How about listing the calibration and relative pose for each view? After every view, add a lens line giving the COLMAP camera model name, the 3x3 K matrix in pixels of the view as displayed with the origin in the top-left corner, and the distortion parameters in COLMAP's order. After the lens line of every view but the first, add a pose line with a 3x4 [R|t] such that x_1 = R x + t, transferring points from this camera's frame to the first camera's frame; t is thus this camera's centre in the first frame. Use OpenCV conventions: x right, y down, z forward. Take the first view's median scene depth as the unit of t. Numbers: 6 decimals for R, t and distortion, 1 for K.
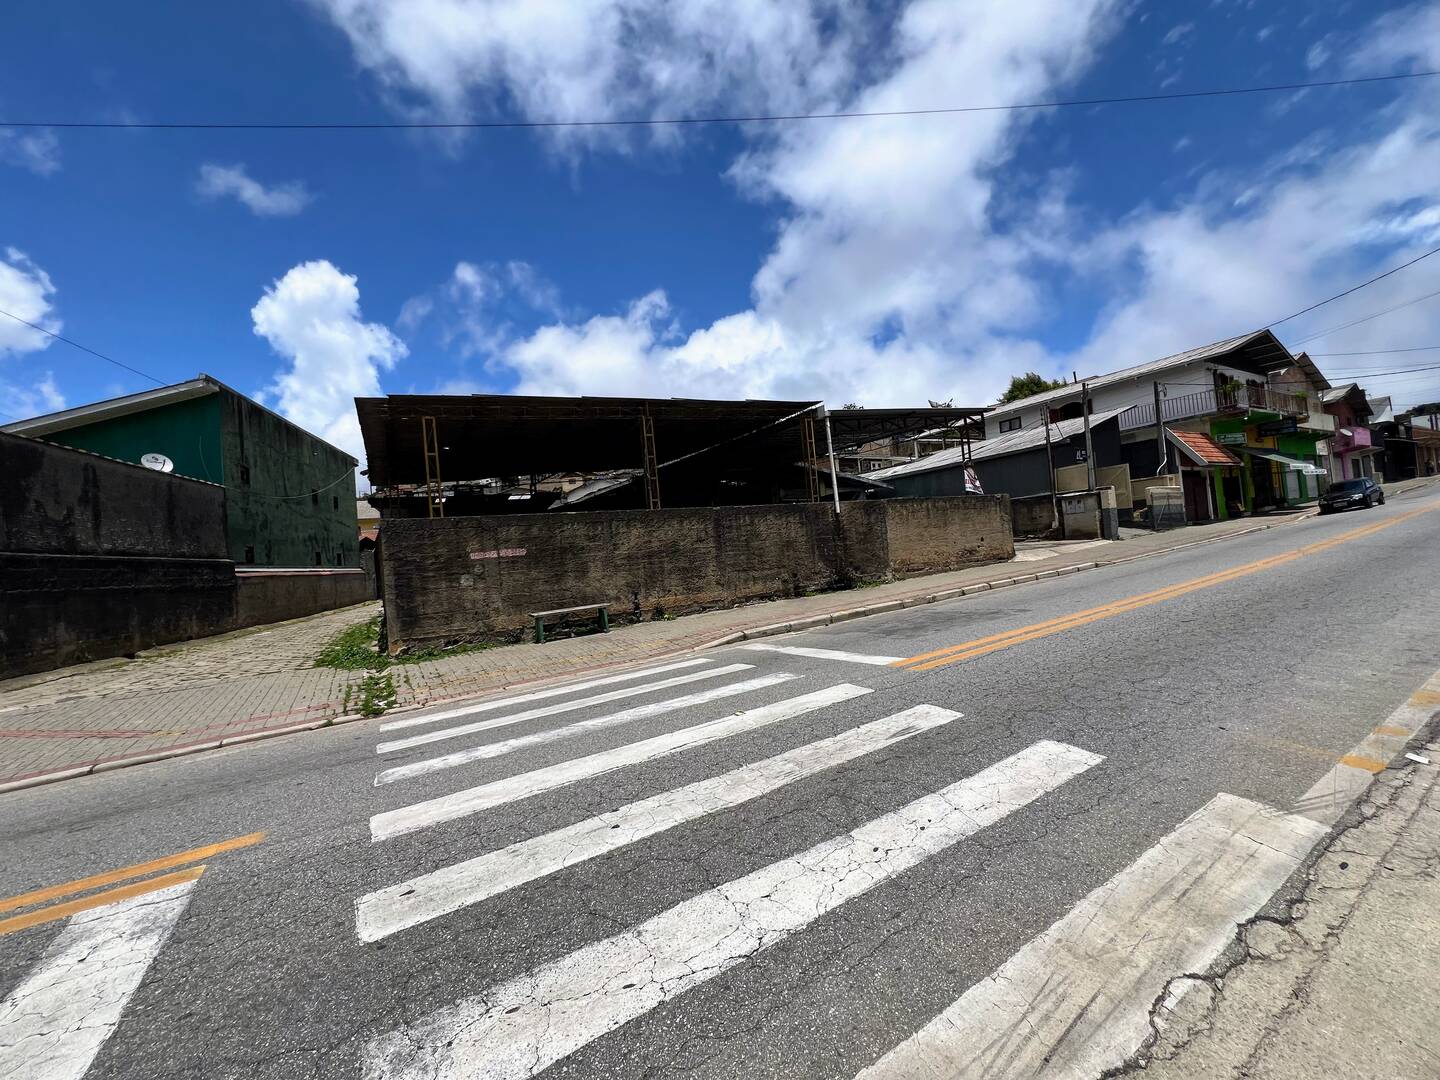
lens RADIAL K [[576.3, 0, 714.8], [0, 576.3, 539.8], [0, 0, 1]] dist [-0.001553, -0.000237]
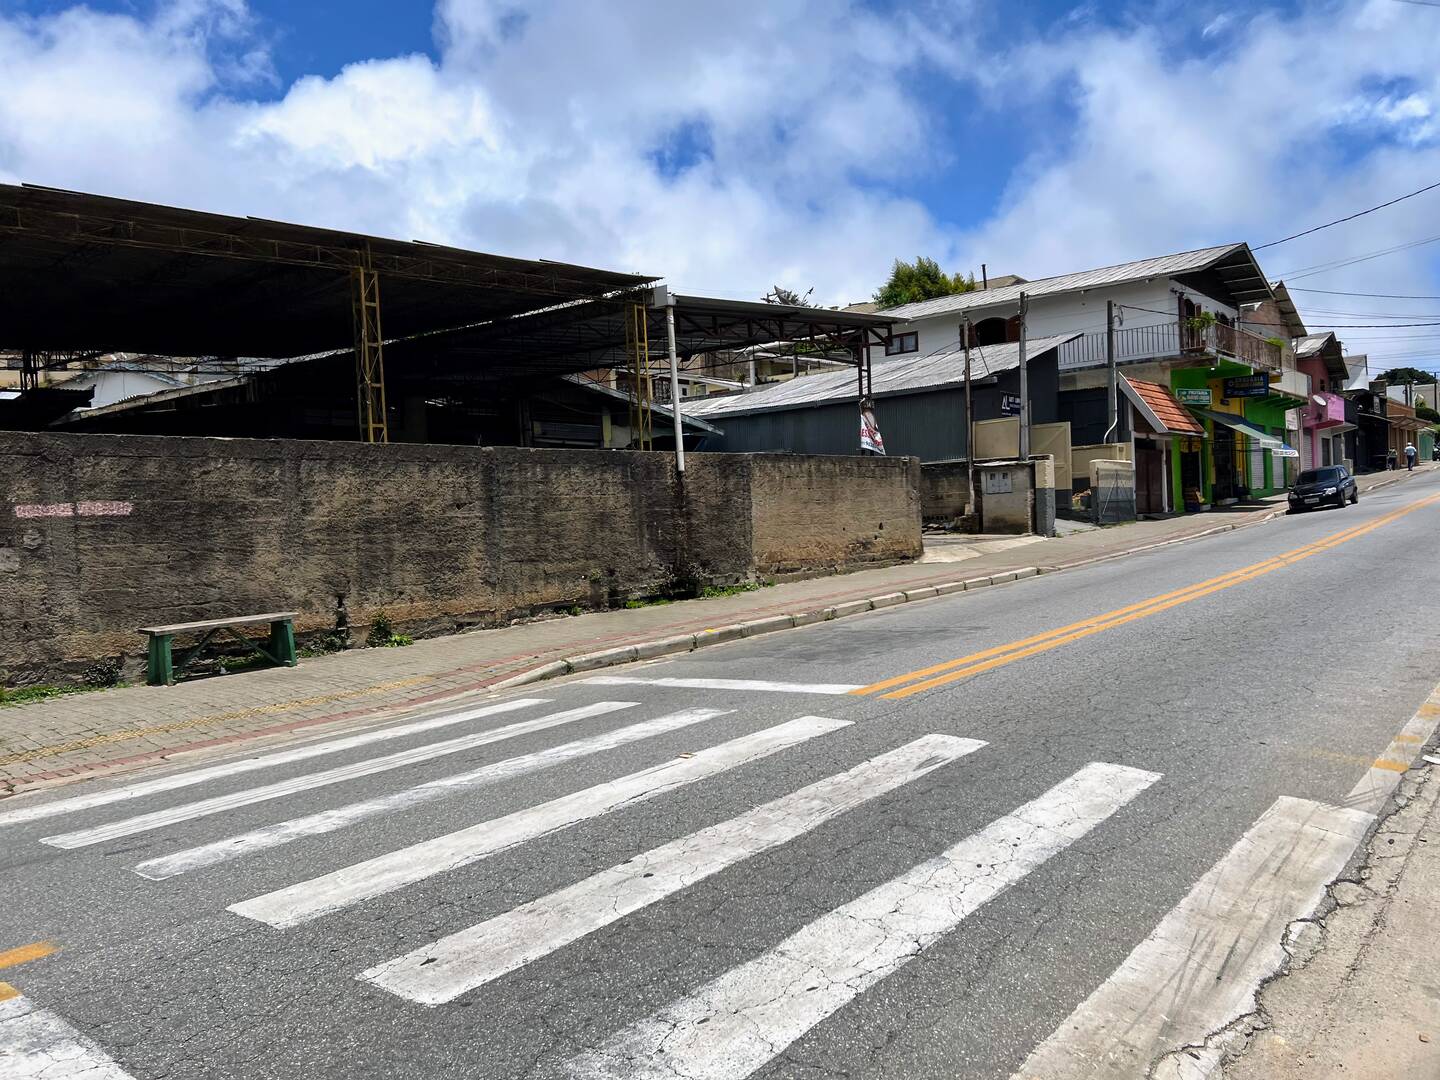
lens RADIAL K [[1089.2, 0, 720.0], [0, 1089.2, 540.0], [0, 0, 1]] dist [0.061451, -0.077376]
pose [[0.938931, 0.039219, 0.341865, -0.167832], [-0.045928, 0.998878, 0.011547, 0.013312], [-0.341028, -0.026543, 0.939678, -0.099288]]
